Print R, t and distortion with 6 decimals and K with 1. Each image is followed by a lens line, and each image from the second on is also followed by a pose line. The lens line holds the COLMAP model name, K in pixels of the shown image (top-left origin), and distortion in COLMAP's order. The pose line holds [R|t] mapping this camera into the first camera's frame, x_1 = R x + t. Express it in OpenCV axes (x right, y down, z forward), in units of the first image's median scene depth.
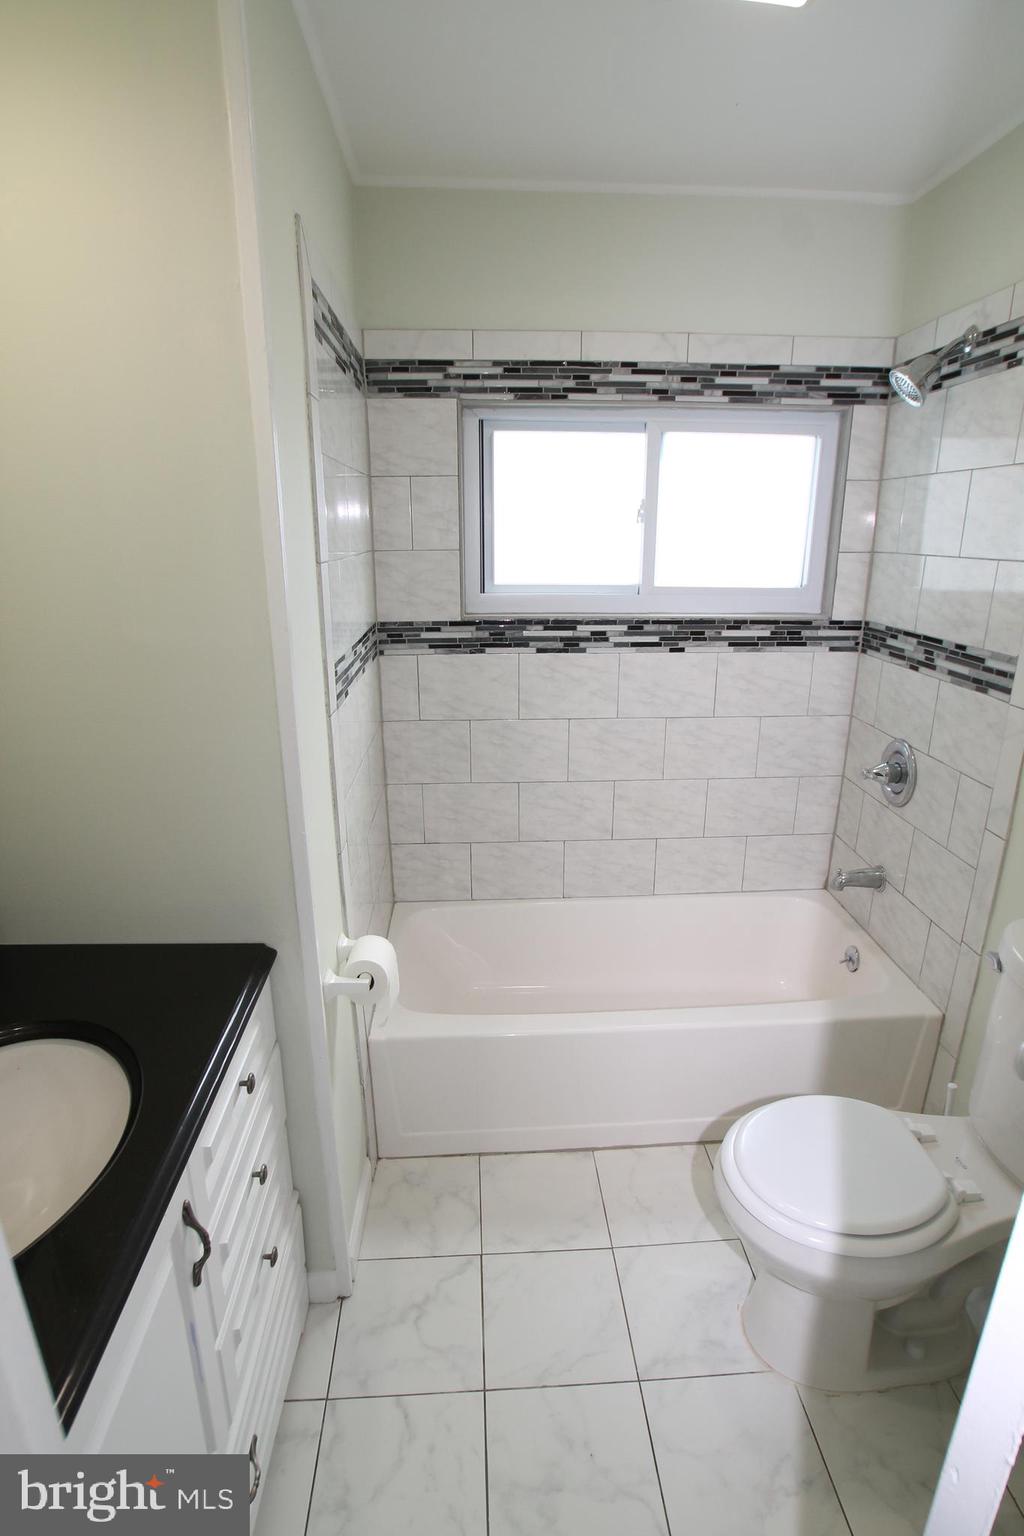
lens RADIAL K [[784.7, 0, 513.7], [0, 784.7, 787.5], [0, 0, 1]] dist [-0.096808, 0.064679]
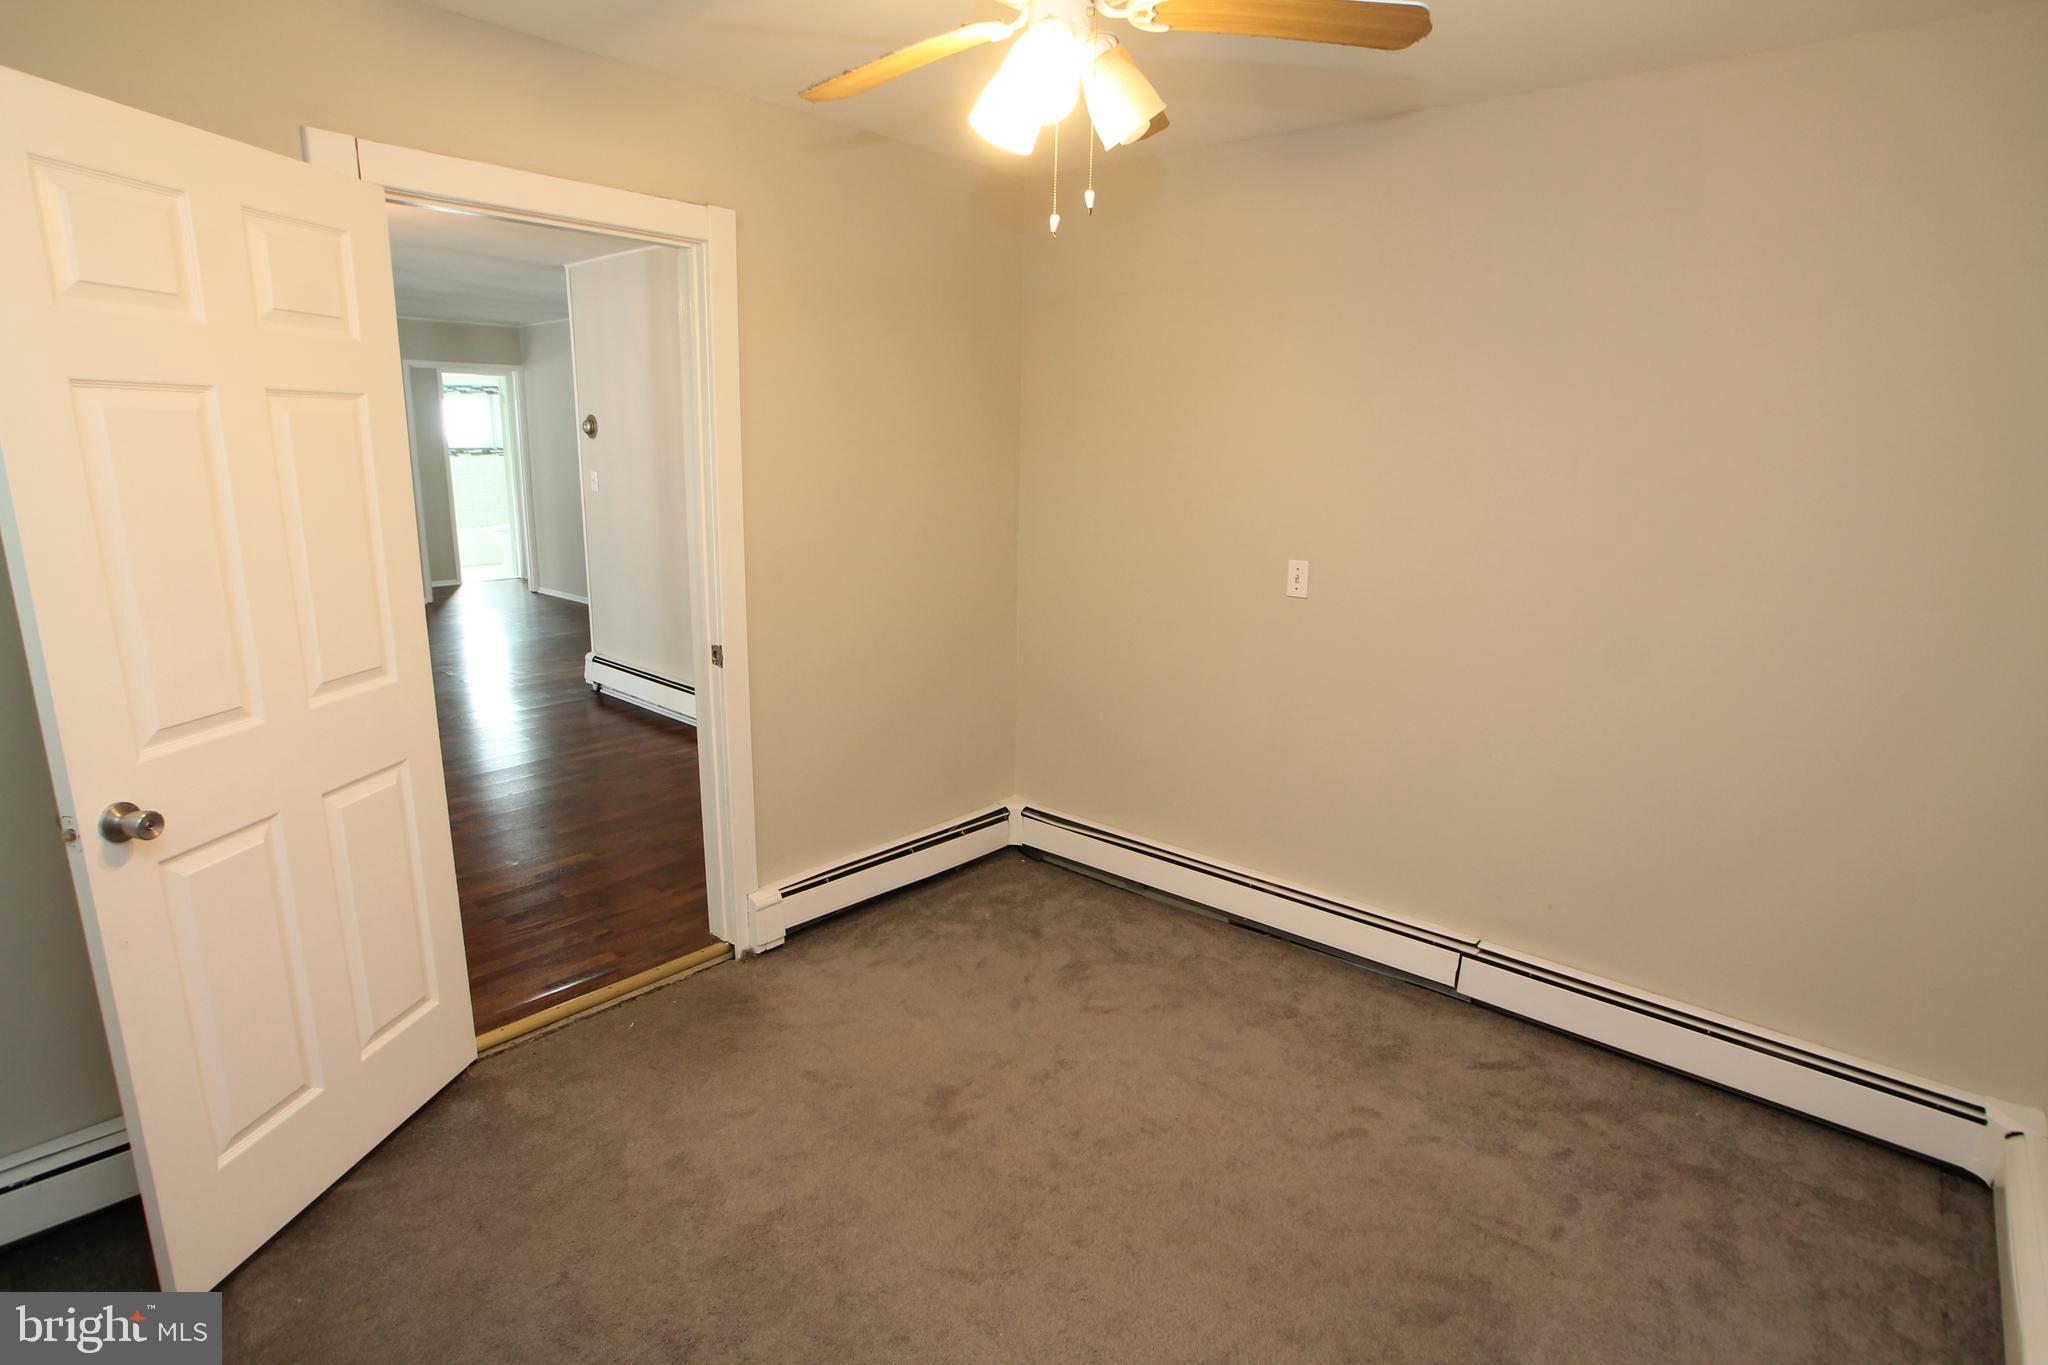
lens RADIAL K [[1042.5, 0, 1031.1], [0, 1042.5, 691.5], [0, 0, 1]] dist [-0.071030, 0.032329]
pose [[0.695060, -0.152676, 0.702554, -1.709253], [0.204441, 0.978823, 0.010453, 1.664965], [-0.689272, 0.136365, 0.711554, -4.878966]]
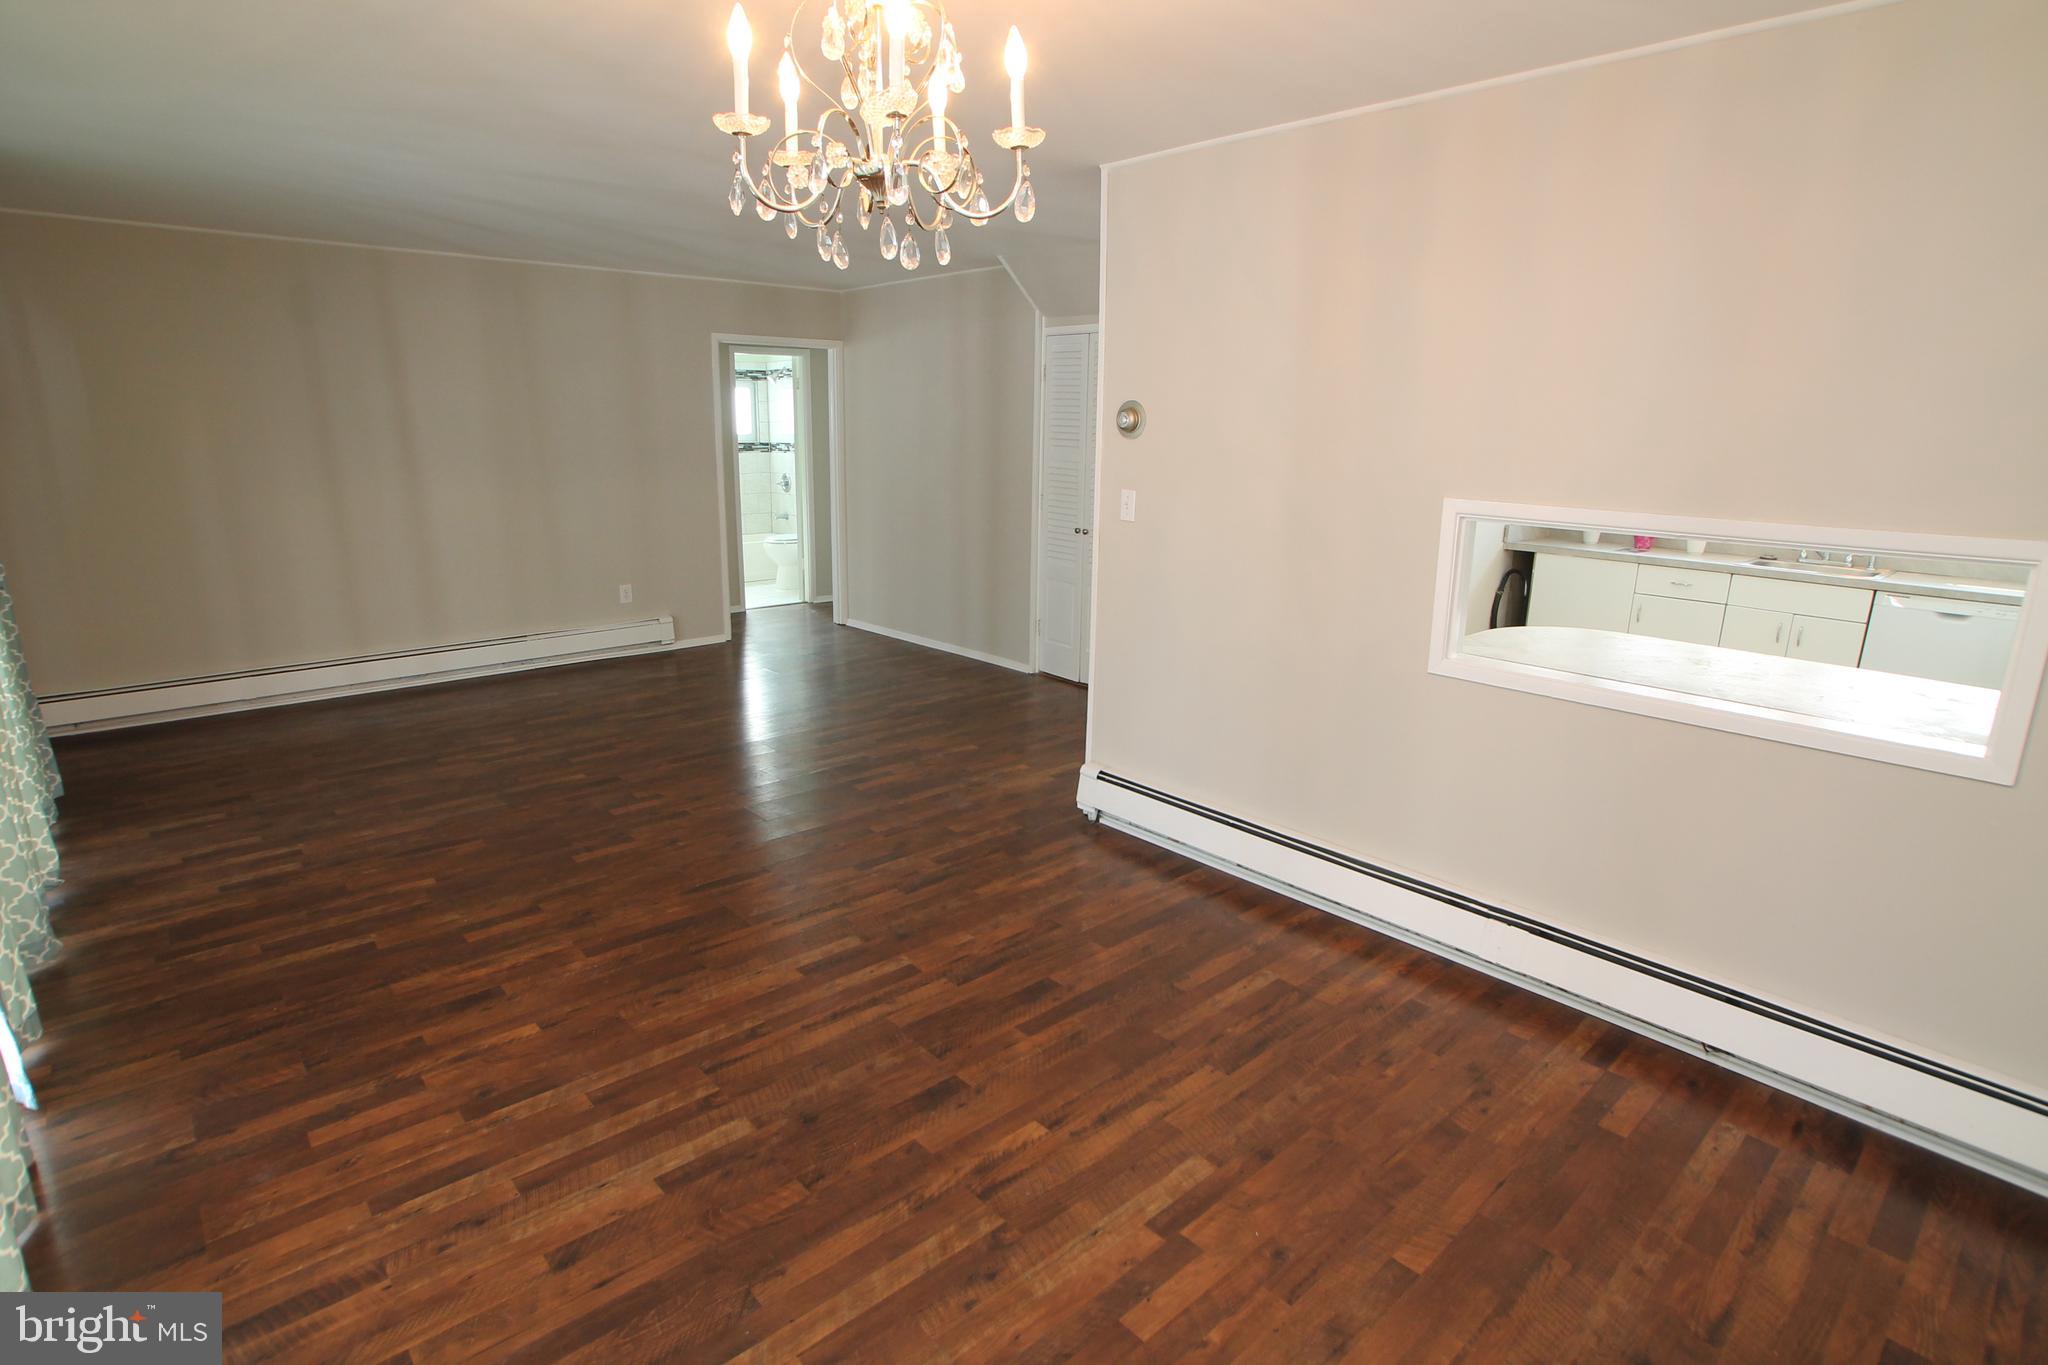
lens RADIAL K [[1042.5, 0, 1031.1], [0, 1042.5, 691.5], [0, 0, 1]] dist [-0.071030, 0.032329]
pose [[0.773263, -0.144434, 0.617416, -1.772377], [0.185234, 0.982692, -0.002107, 1.185927], [-0.606426, 0.115996, 0.786634, -3.441455]]
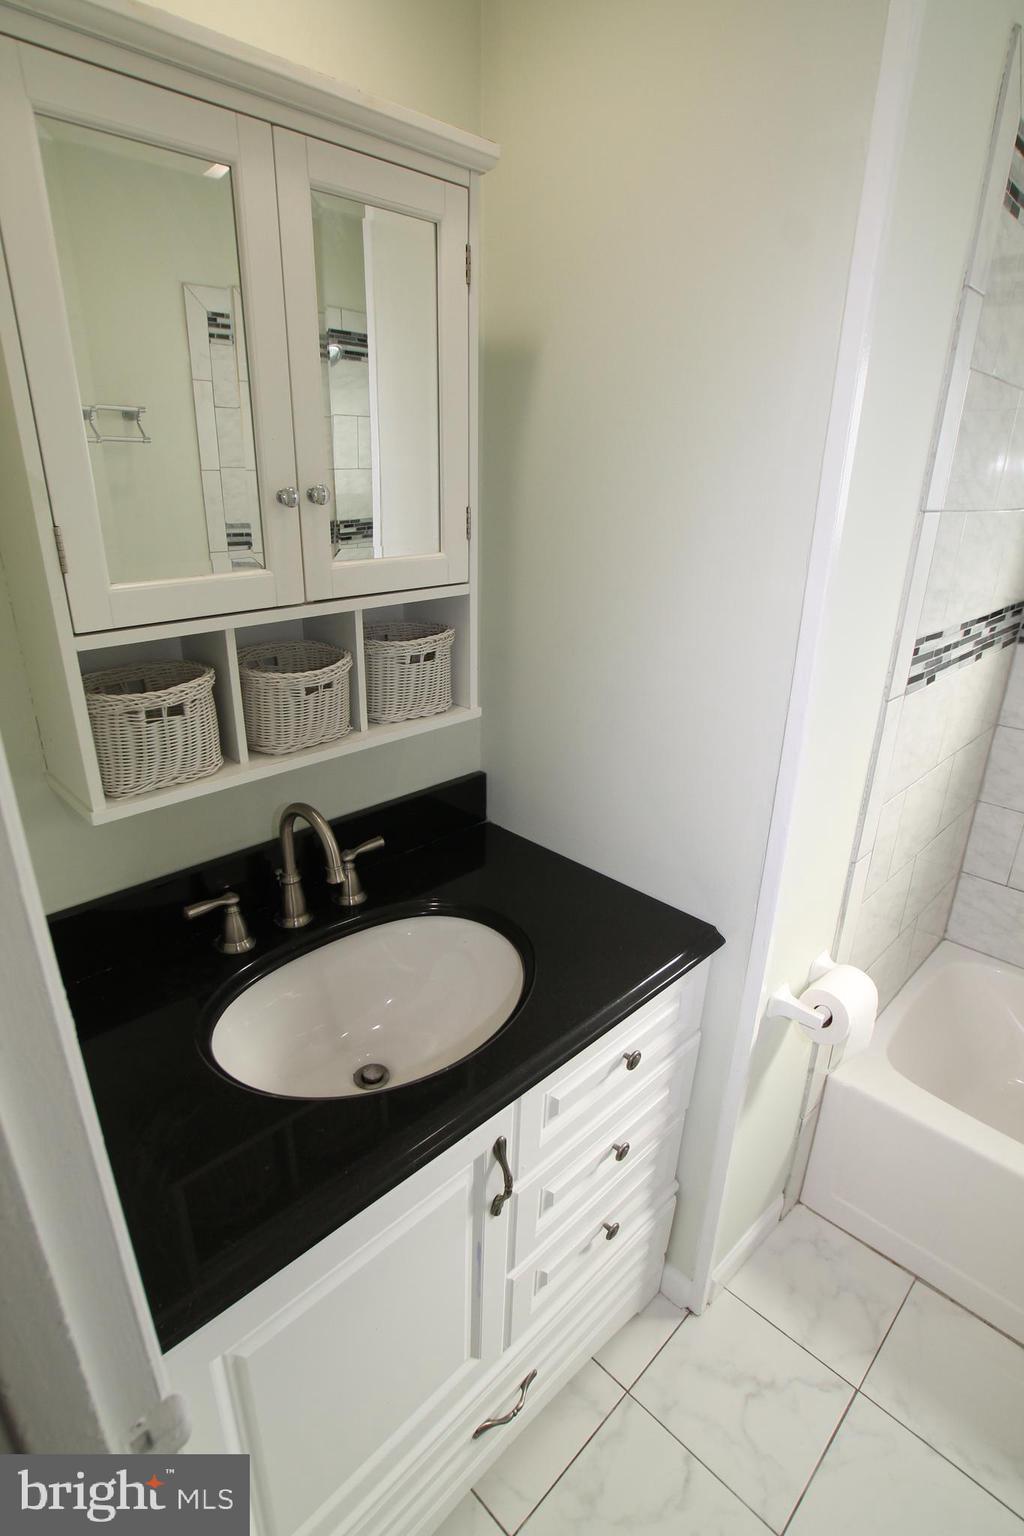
lens RADIAL K [[781.9, 0, 515.5], [0, 781.9, 782.3], [0, 0, 1]] dist [-0.071030, 0.032329]
pose [[0.671521, 0.291376, -0.681293, 0.058059], [-0.255919, 0.954063, 0.155786, -0.026476], [0.695389, 0.069743, 0.715242, 0.112878]]
